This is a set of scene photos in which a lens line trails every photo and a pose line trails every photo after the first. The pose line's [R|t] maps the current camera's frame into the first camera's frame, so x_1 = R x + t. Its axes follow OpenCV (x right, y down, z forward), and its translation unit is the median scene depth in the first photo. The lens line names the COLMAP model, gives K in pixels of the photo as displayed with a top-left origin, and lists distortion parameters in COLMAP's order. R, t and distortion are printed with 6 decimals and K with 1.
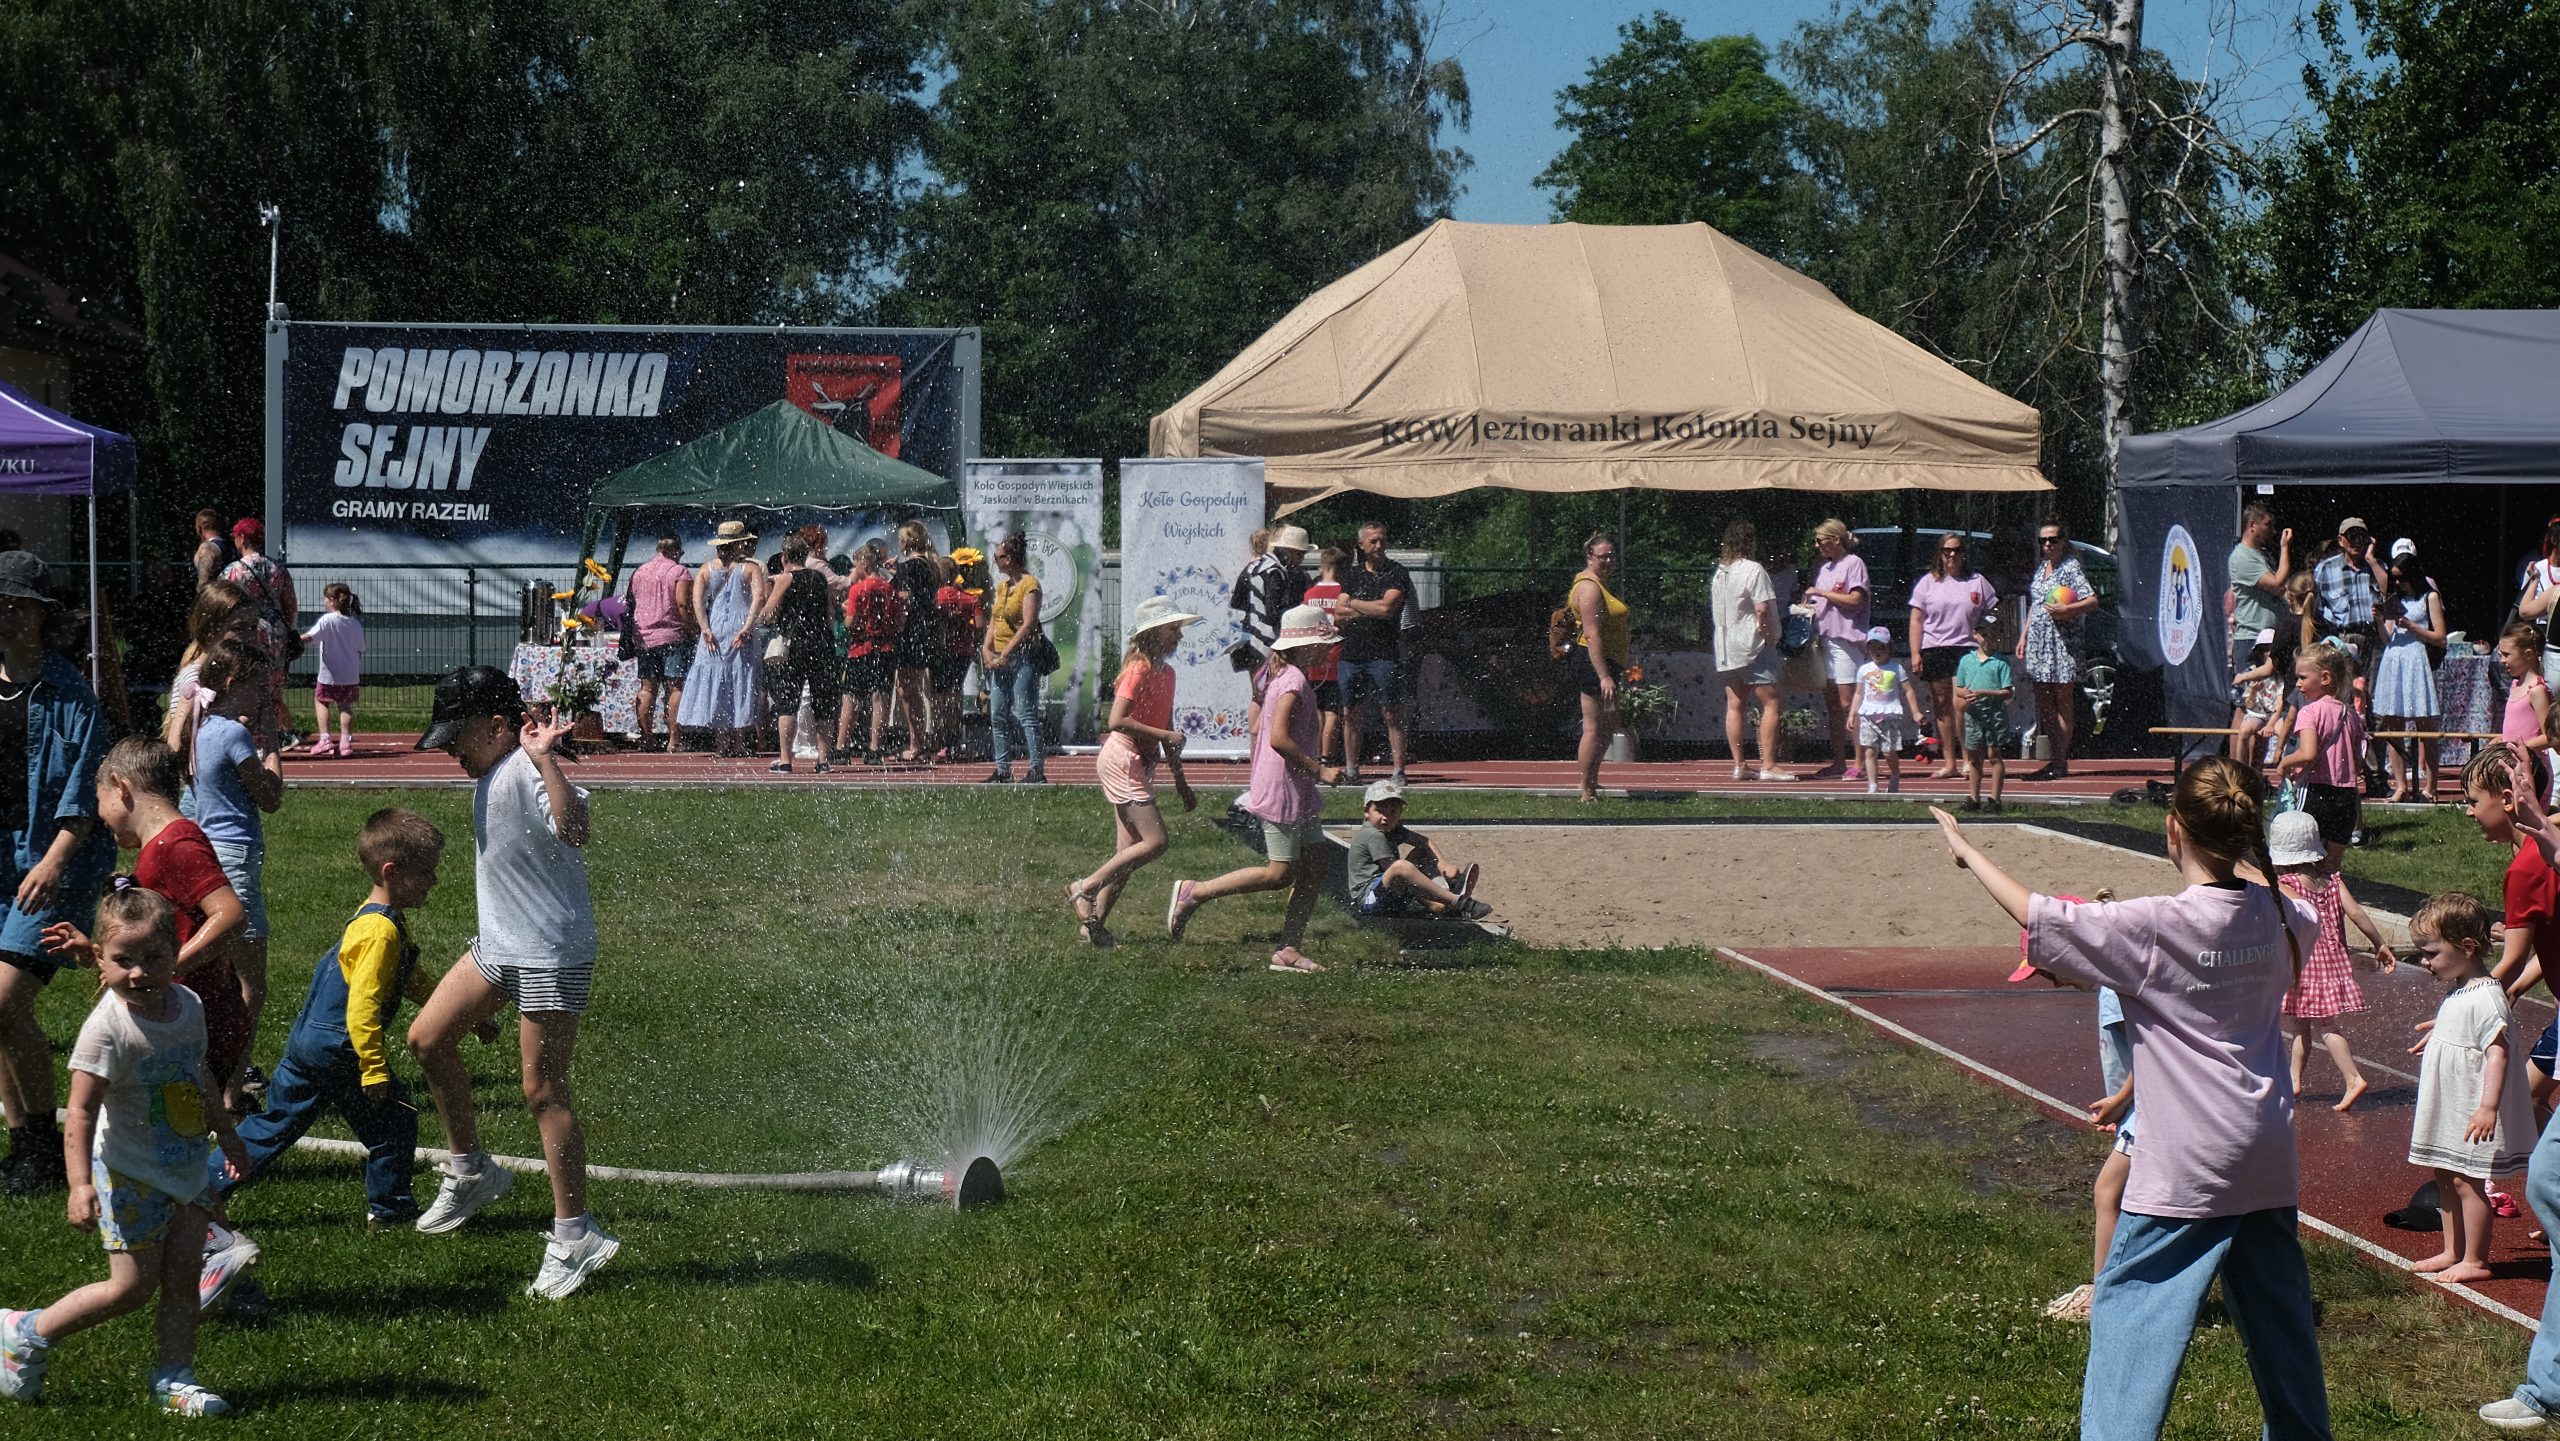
lens RADIAL K [[5365.8, 0, 1242.9], [0, 5365.8, 719.1], [0, 0, 1]] dist [0.022021, 0.241740]
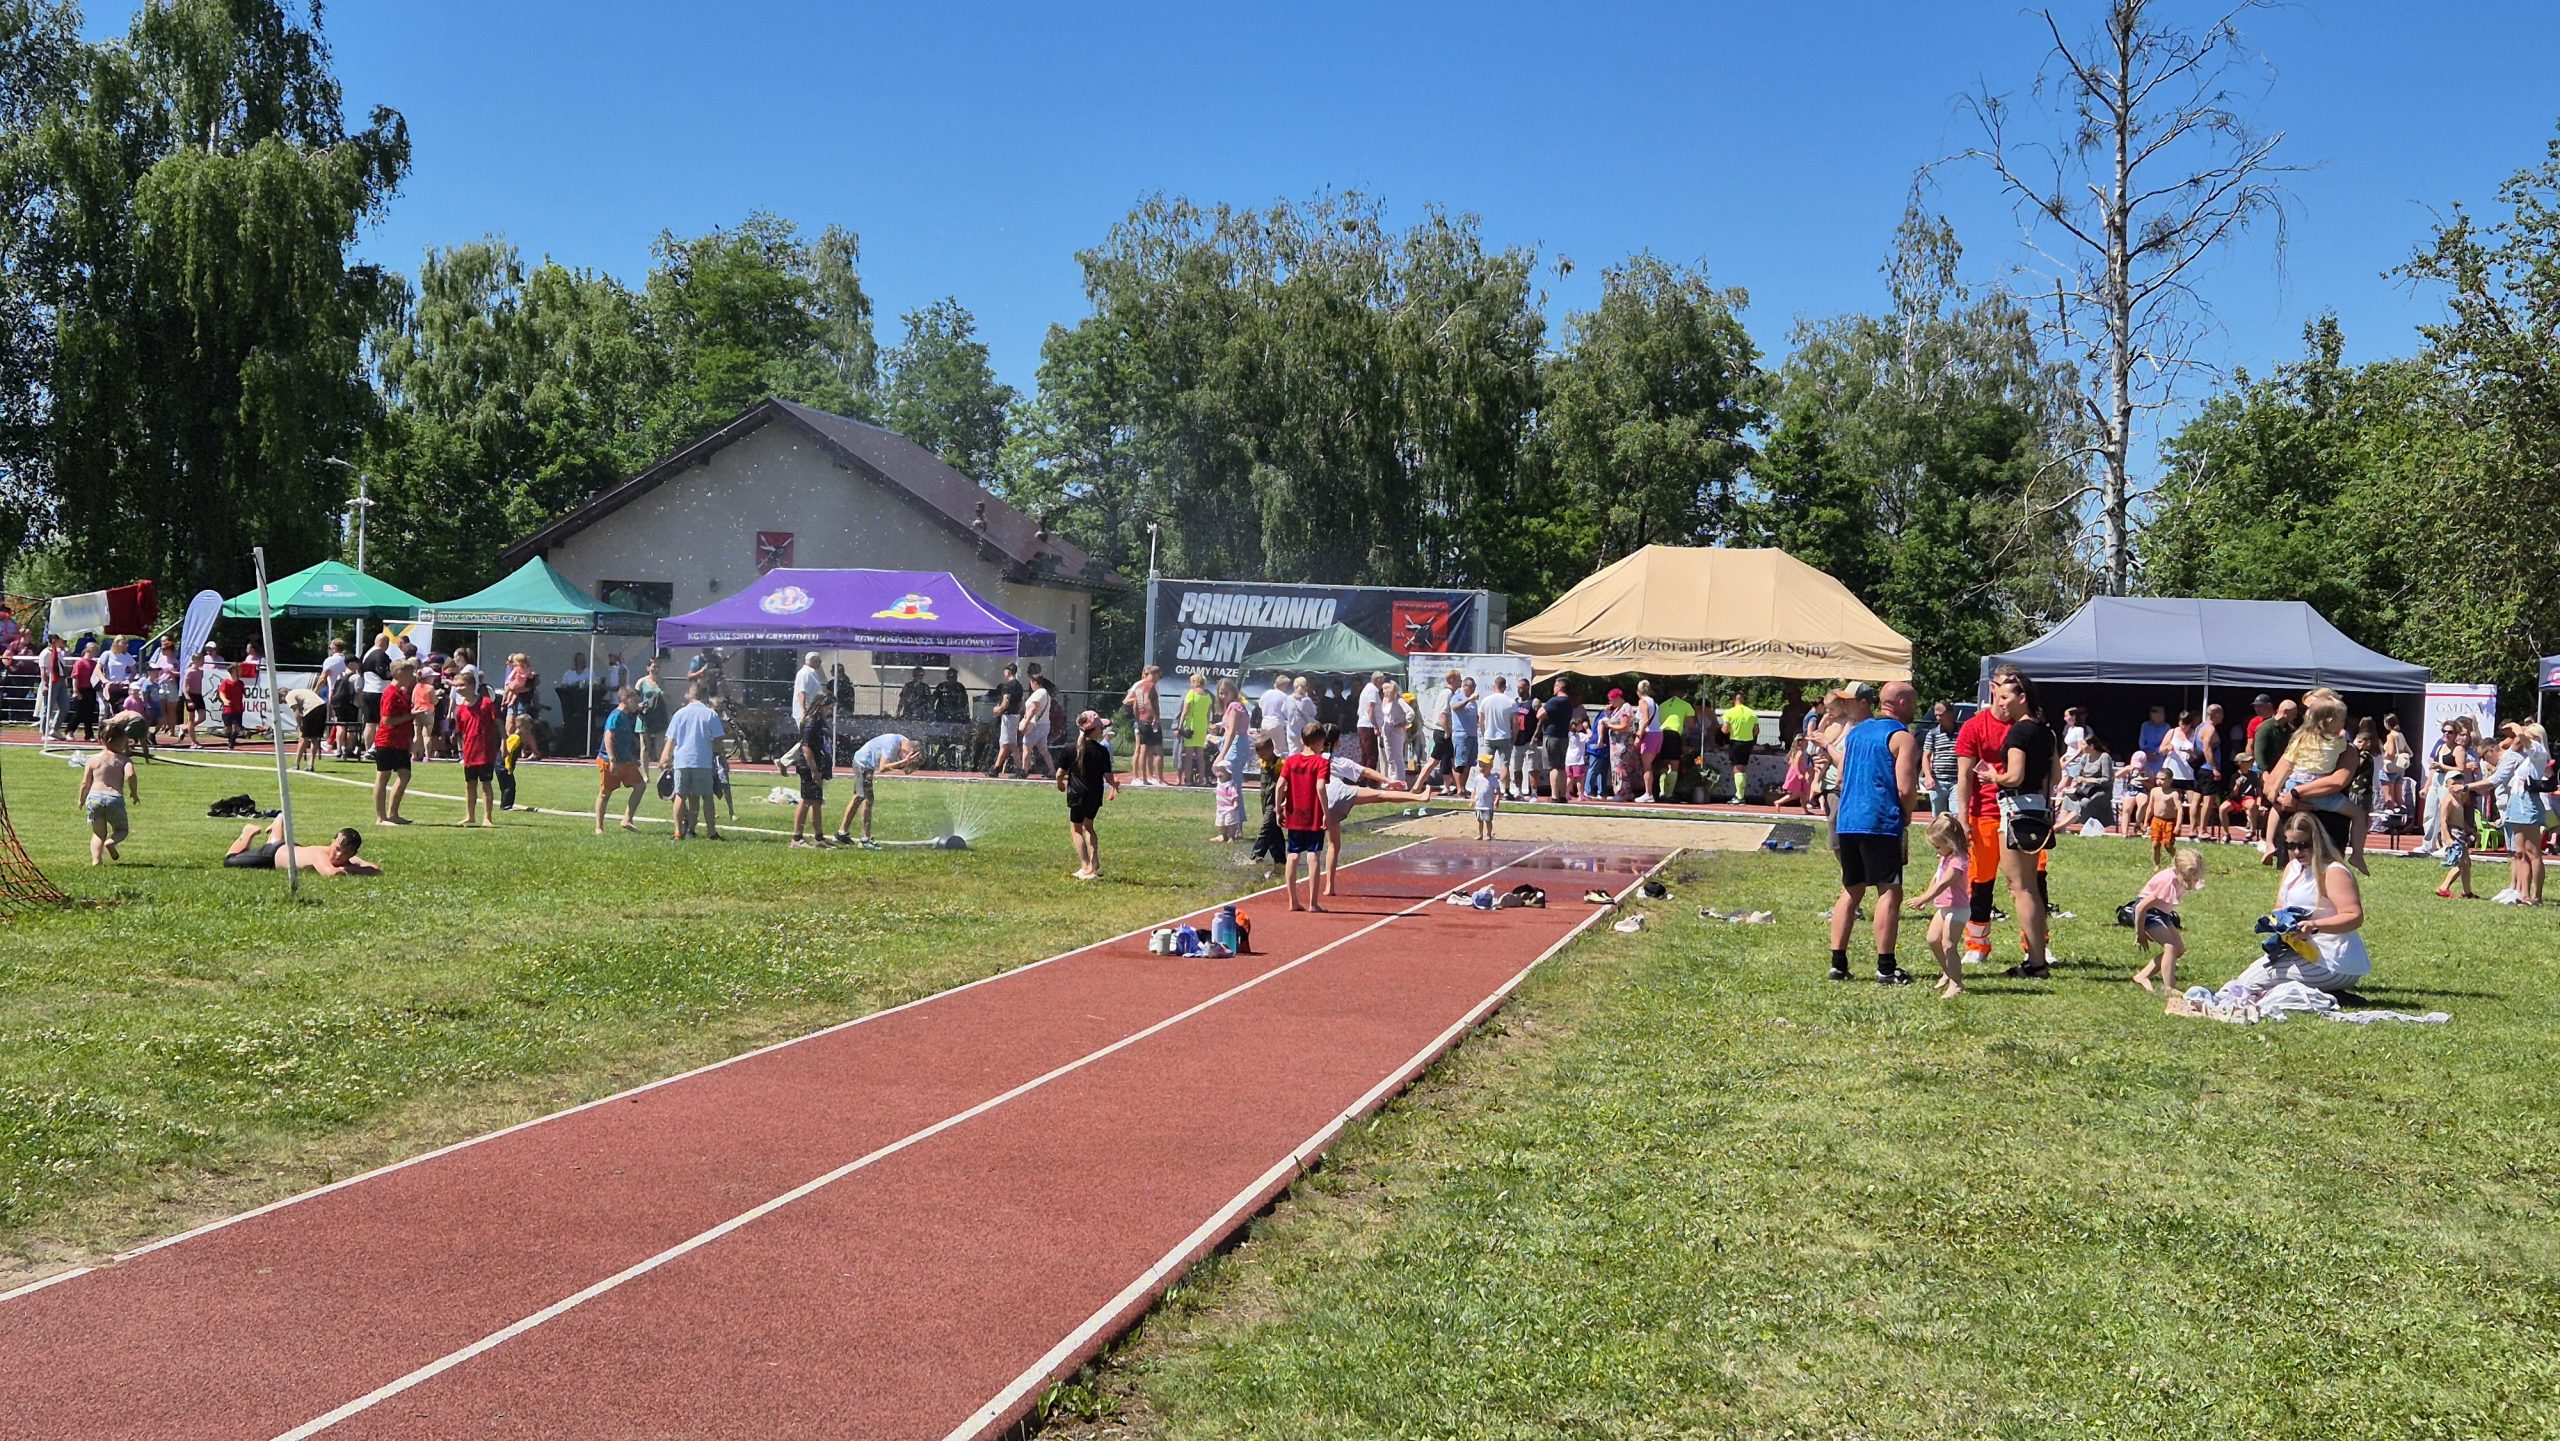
lens RADIAL K [[5365.8, 0, 1242.9], [0, 5365.8, 719.1], [0, 0, 1]] dist [0.022021, 0.241740]
pose [[0.943160, 0.030865, -0.330903, 0.571475], [-0.044178, 0.998486, -0.032784, 0.049413], [0.329390, 0.045539, 0.943095, -1.000784]]
